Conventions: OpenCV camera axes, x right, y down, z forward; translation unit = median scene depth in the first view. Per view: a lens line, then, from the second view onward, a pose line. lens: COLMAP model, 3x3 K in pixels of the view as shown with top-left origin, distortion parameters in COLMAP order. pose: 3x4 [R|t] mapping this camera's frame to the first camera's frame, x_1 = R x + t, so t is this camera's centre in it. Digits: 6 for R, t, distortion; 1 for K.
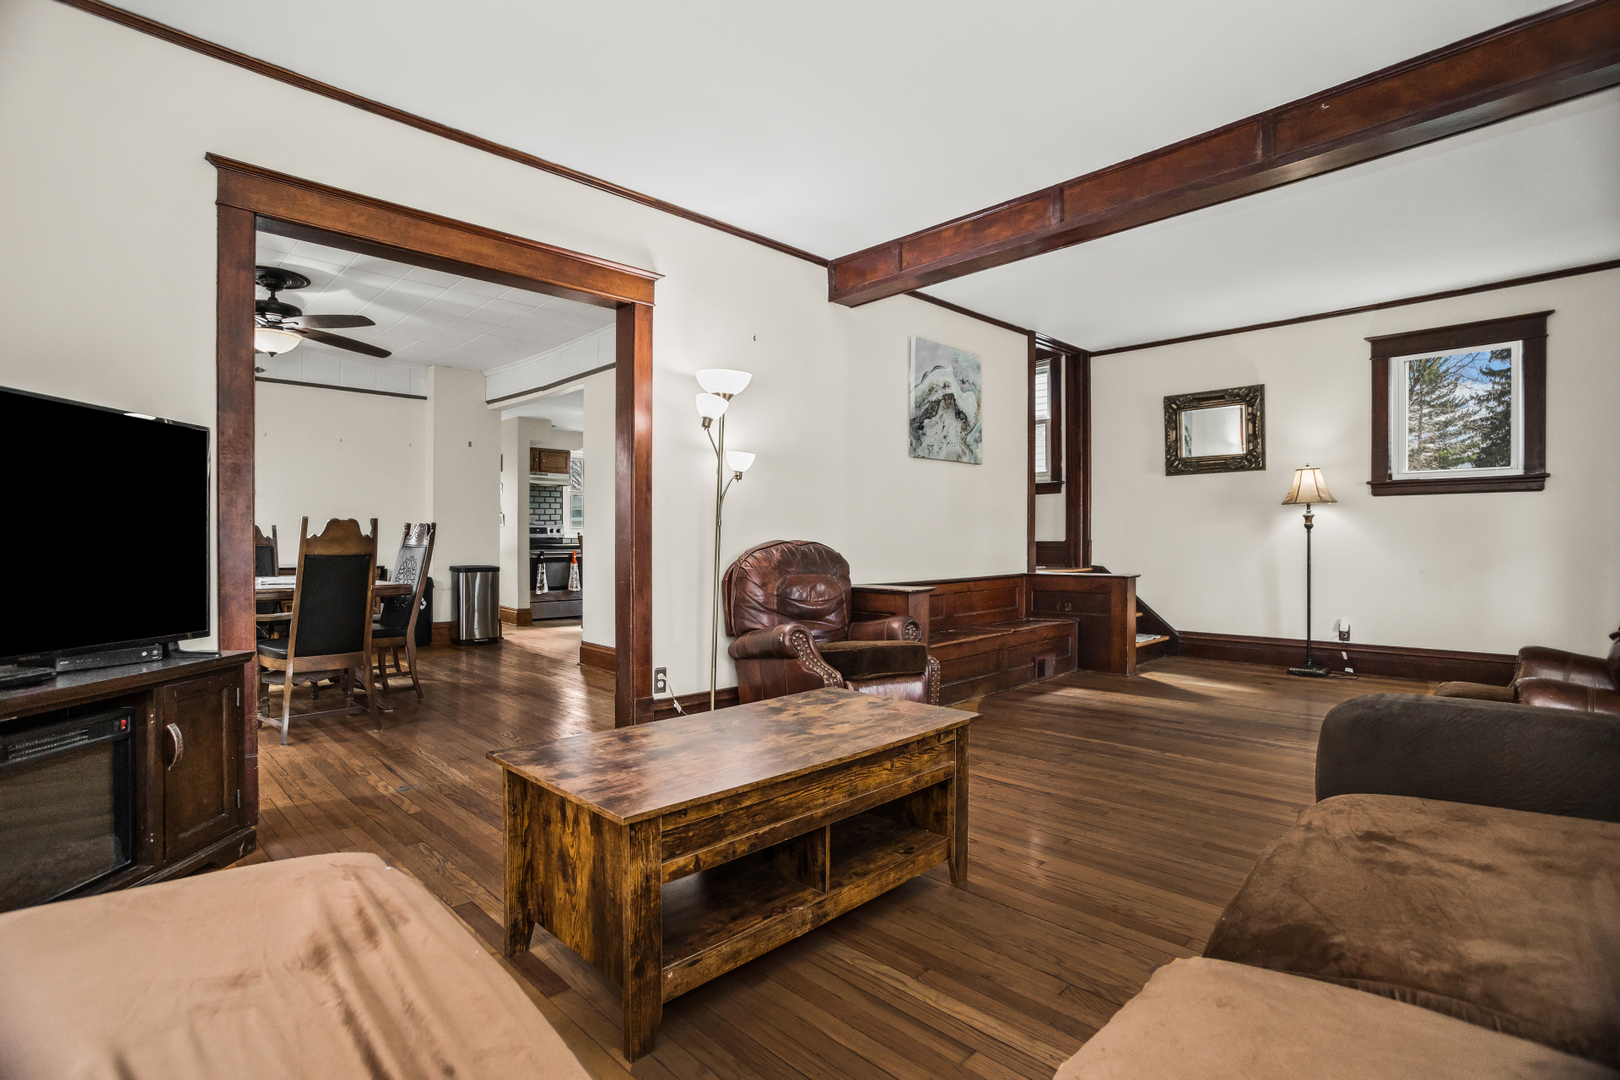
lens RADIAL K [[778.7, 0, 811.2], [0, 778.7, 538.0], [0, 0, 1]] dist [-0.041705, 0.010857]
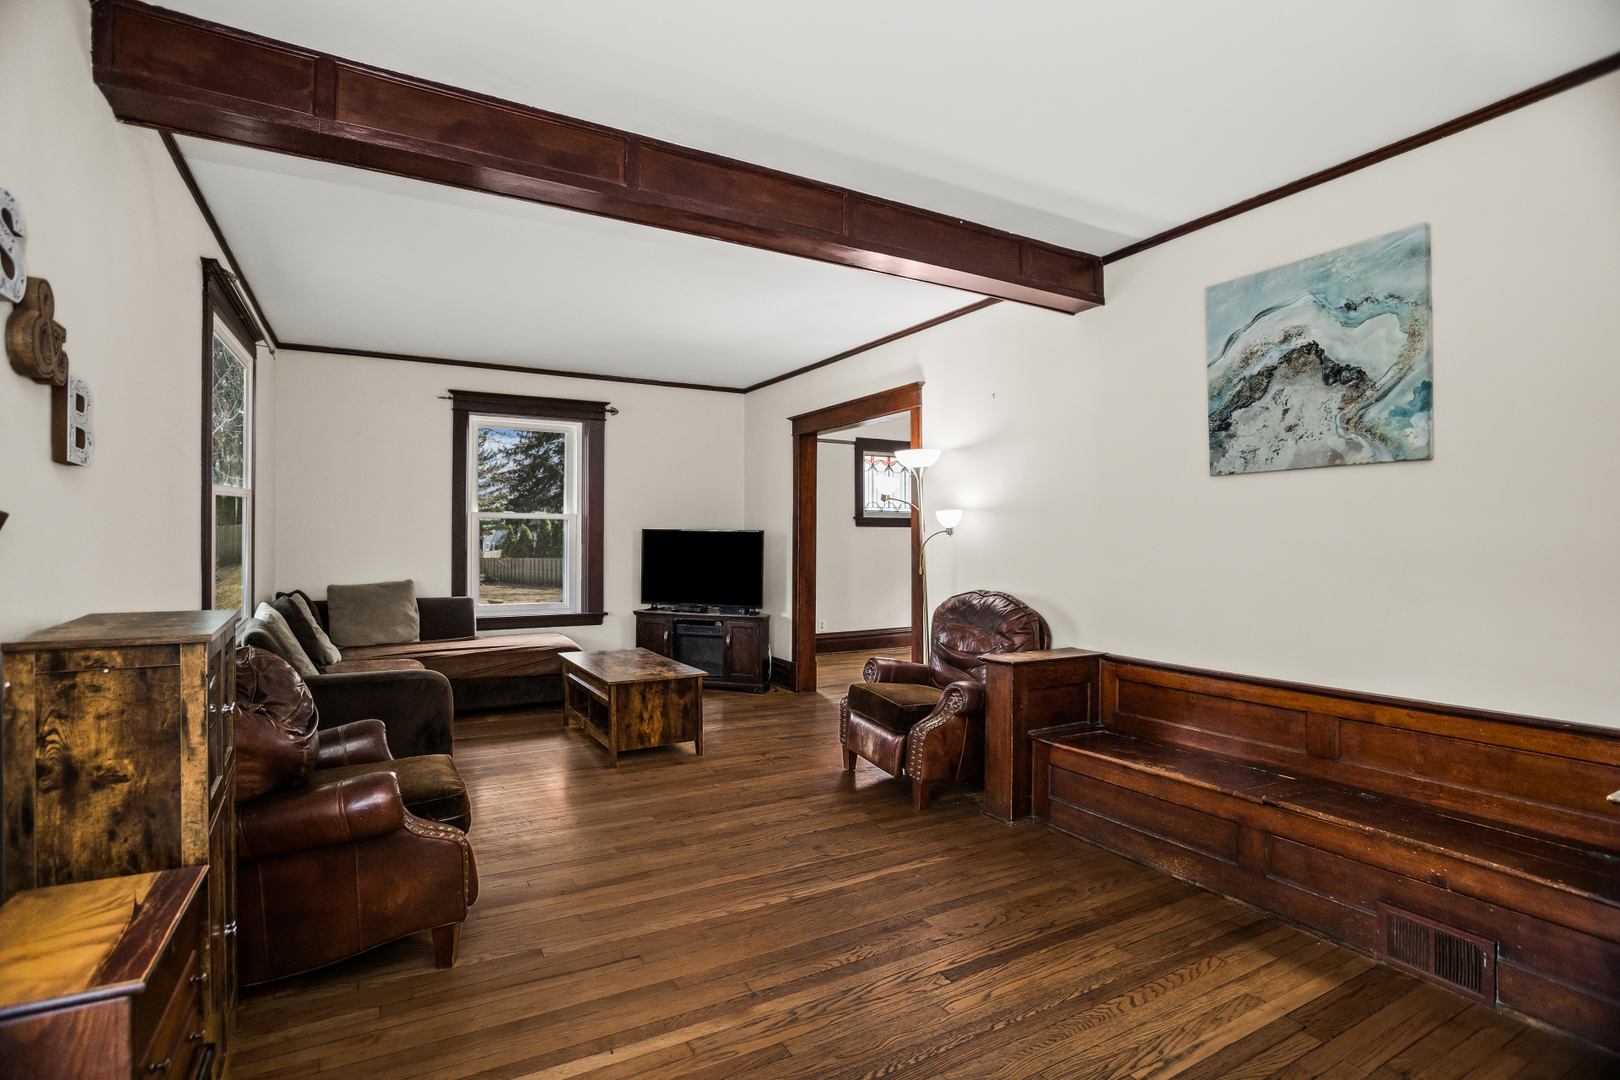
lens RADIAL K [[778.7, 0, 813.1], [0, 778.7, 540.5], [0, 0, 1]] dist [-0.041705, 0.010857]
pose [[-0.257098, -0.001851, -0.966384, 0.792609], [-0.003391, 0.999994, -0.001013, -0.047771], [0.966379, 0.003017, -0.257102, 0.812561]]
